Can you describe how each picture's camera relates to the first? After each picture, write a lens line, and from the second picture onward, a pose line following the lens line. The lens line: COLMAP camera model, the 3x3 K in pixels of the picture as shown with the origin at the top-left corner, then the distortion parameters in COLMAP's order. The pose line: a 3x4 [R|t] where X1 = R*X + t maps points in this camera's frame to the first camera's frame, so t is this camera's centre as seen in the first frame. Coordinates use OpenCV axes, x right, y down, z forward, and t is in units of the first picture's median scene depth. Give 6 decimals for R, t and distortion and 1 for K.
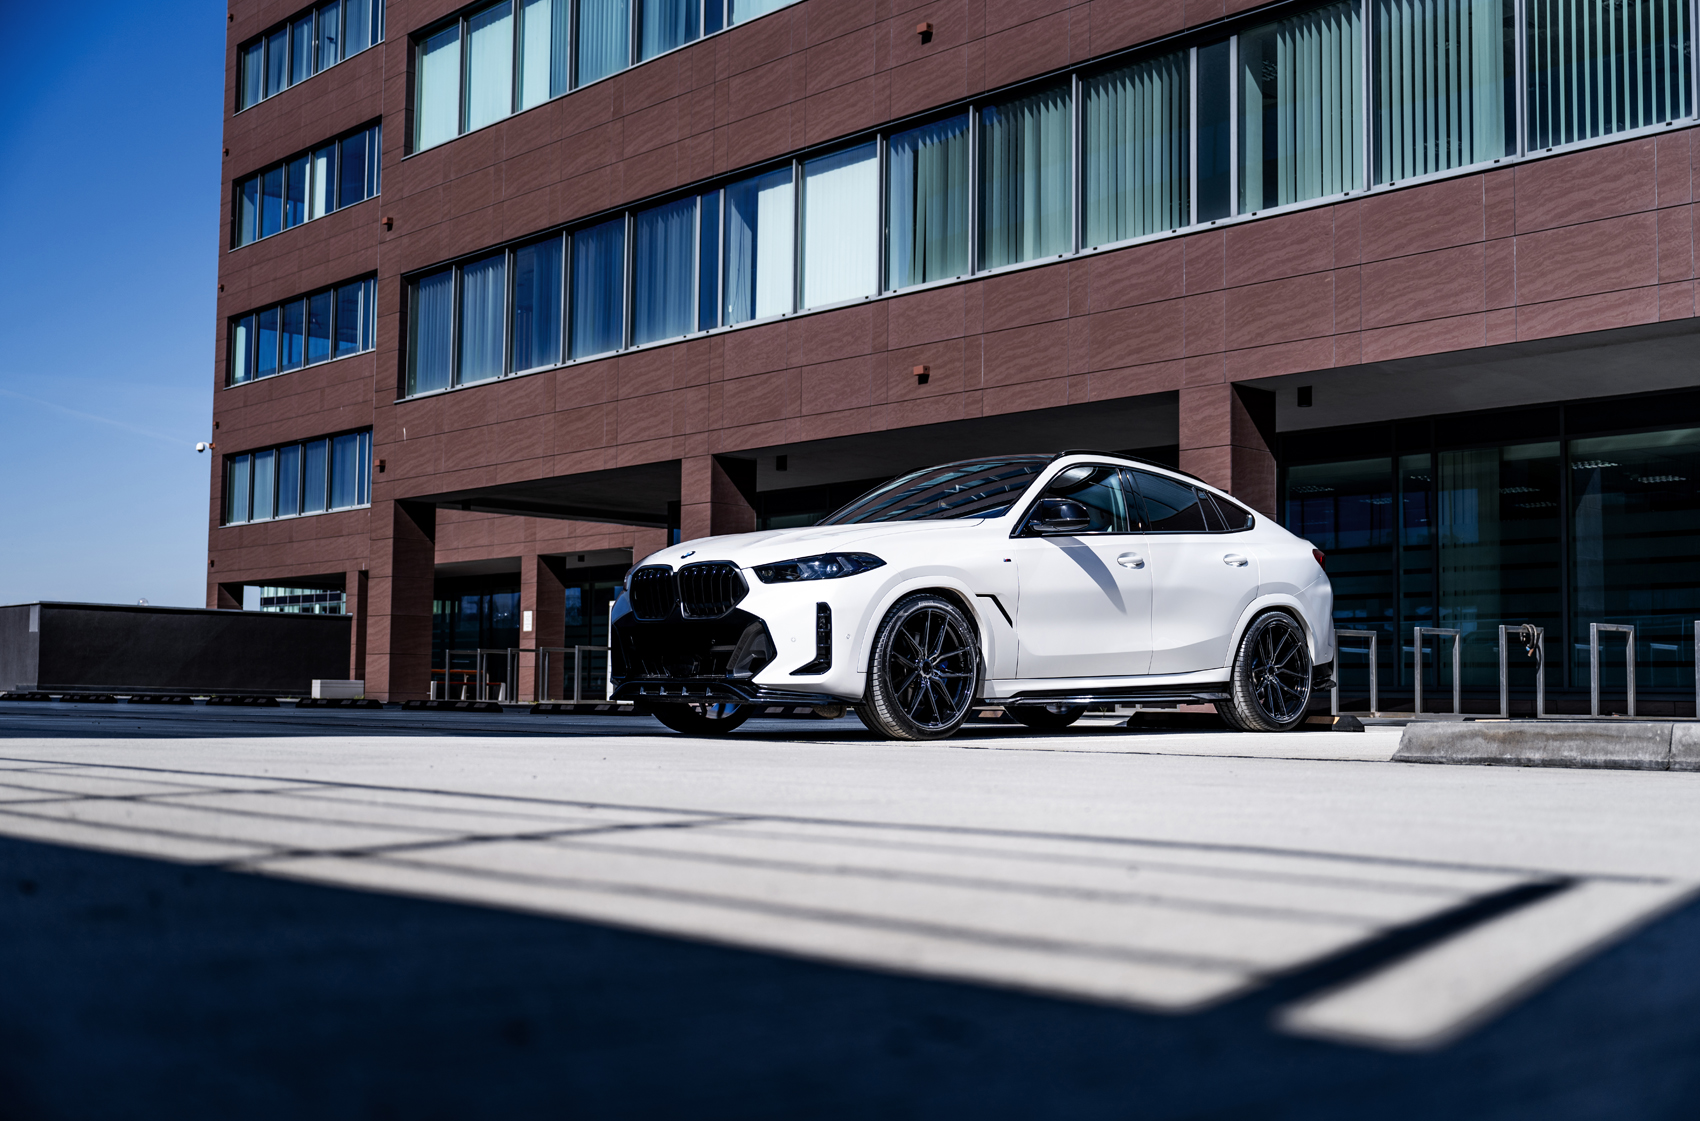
lens RADIAL K [[1910.8, 0, 903.4], [0, 1910.8, 582.9], [0, 0, 1]] dist [-0.045530, 0.000000]
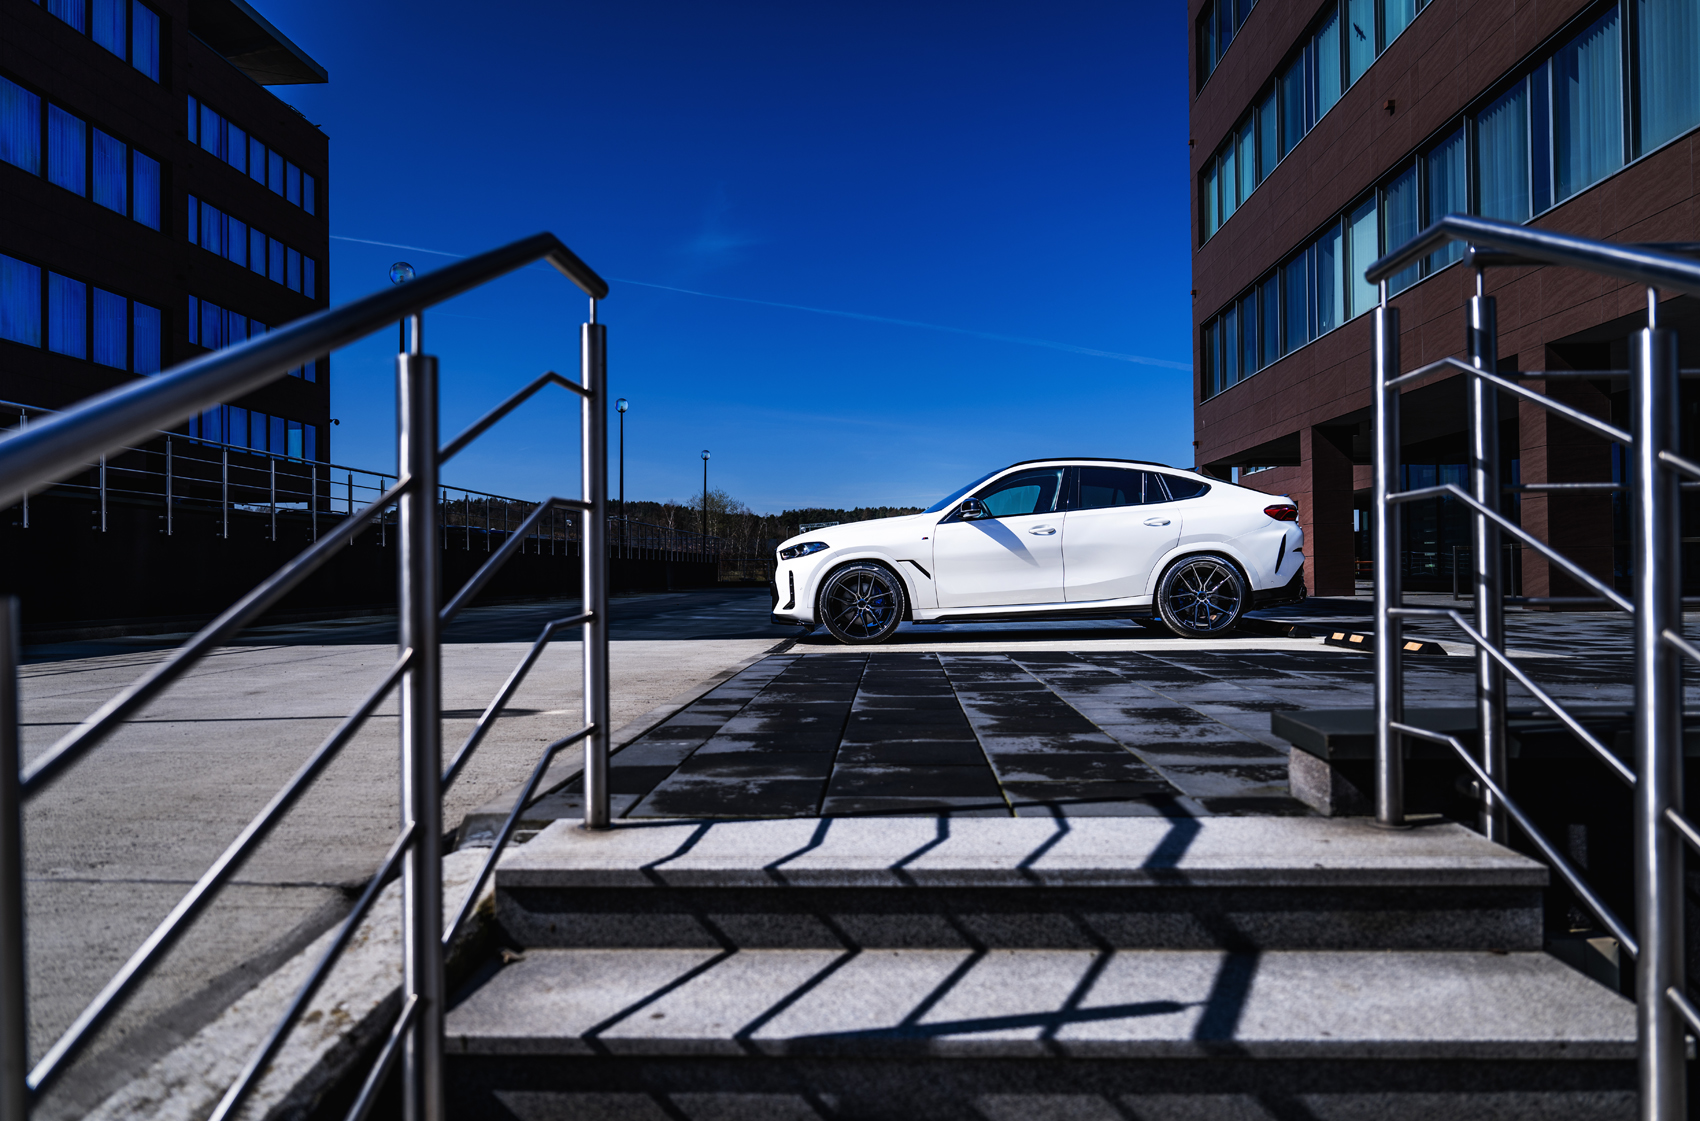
lens RADIAL K [[1221.0, 0, 840.7], [0, 1221.0, 560.1], [0, 0, 1]] dist [0.003462, -0.026528]
pose [[0.683567, -0.026584, -0.729404, 0.792448], [0.063937, 0.997676, 0.023558, -0.023079], [0.727082, -0.062740, 0.683678, 0.211157]]
